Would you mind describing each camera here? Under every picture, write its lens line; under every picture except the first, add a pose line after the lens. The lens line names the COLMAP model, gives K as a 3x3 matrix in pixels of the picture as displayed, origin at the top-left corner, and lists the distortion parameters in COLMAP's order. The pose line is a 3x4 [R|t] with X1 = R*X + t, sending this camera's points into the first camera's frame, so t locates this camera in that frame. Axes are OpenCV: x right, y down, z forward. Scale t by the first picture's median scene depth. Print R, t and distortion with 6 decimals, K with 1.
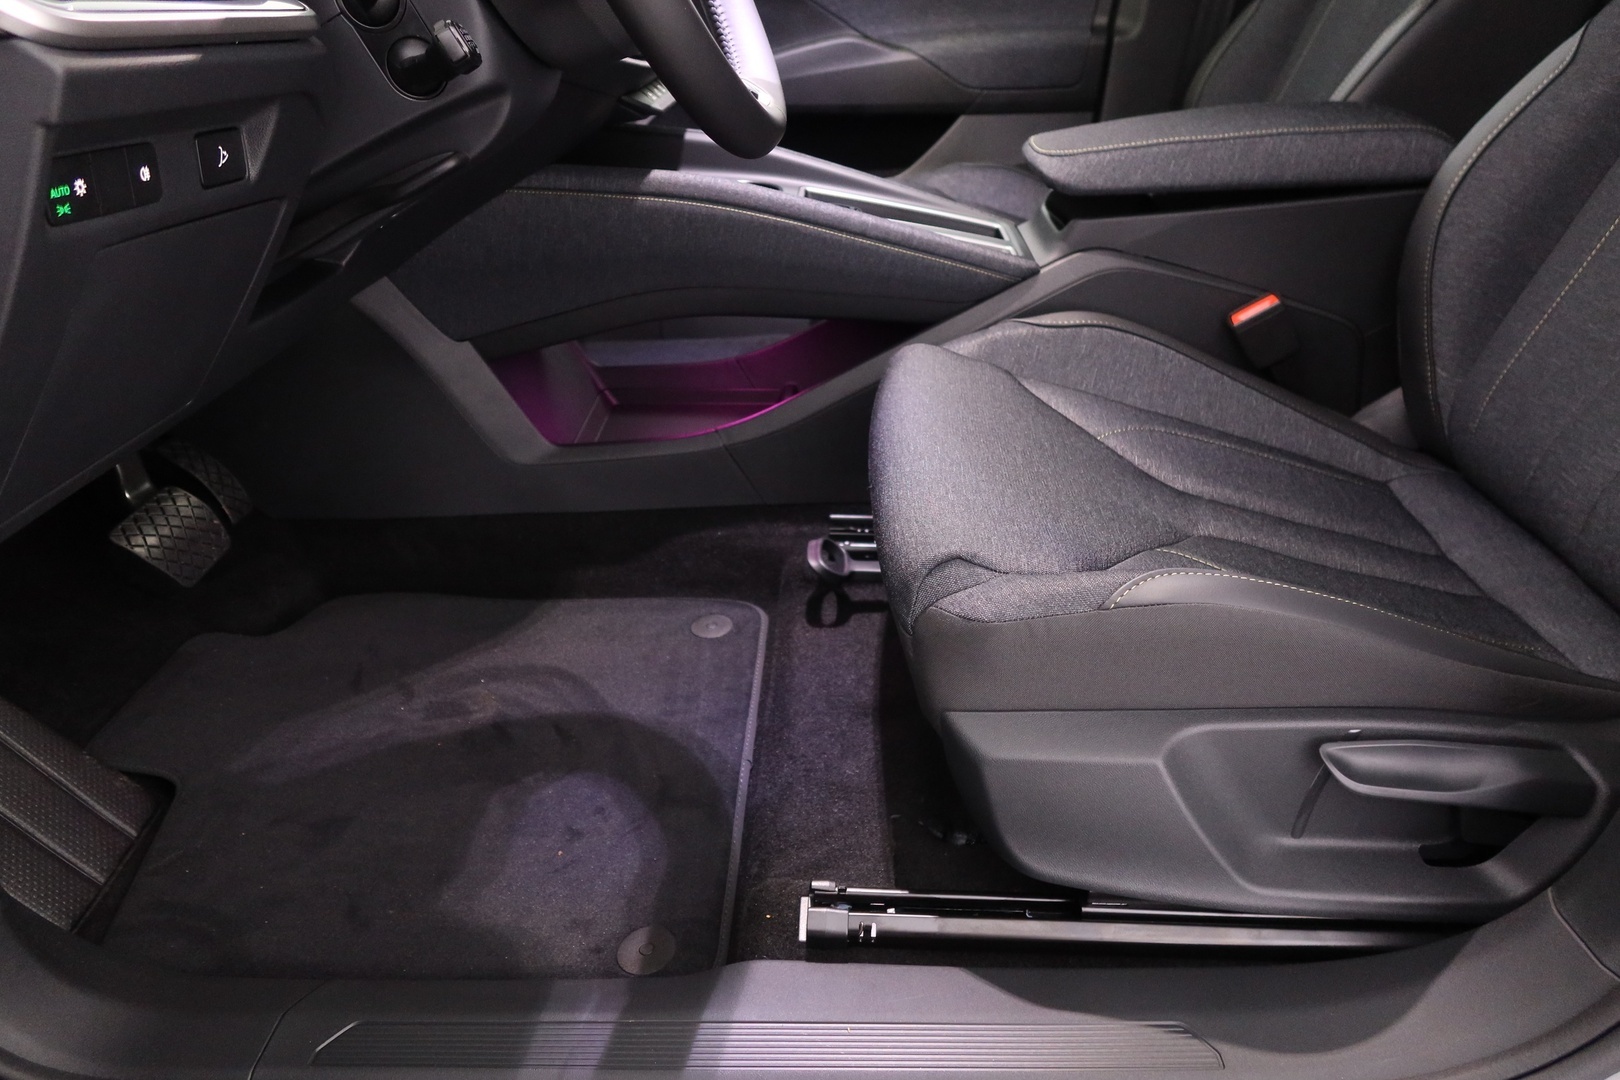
lens RADIAL K [[1096.1, 0, 804.6], [0, 1096.1, 537.8], [0, 0, 1]] dist [-0.005285, -0.001835]
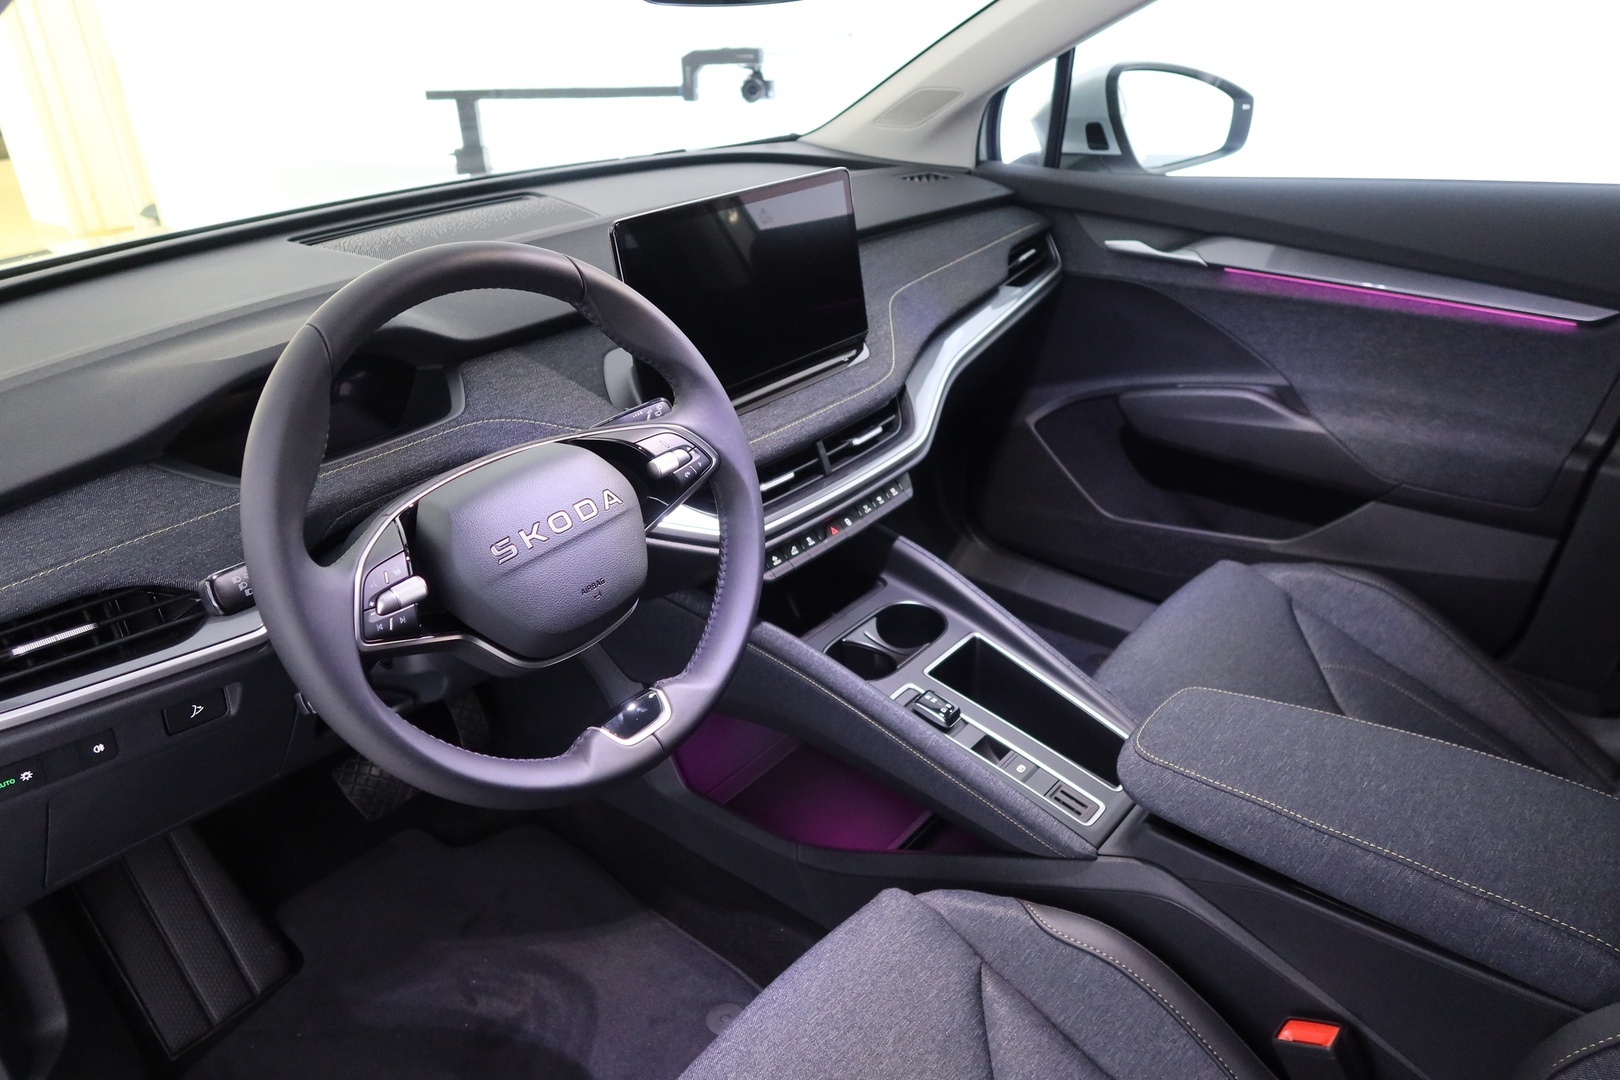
lens RADIAL K [[1096.1, 0, 804.7], [0, 1096.1, 539.3], [0, 0, 1]] dist [-0.005285, -0.001835]
pose [[0.793389, 0.293230, -0.533432, 0.433549], [-0.299324, 0.950993, 0.077571, -0.497305], [0.530036, 0.098125, 0.842279, 0.107821]]
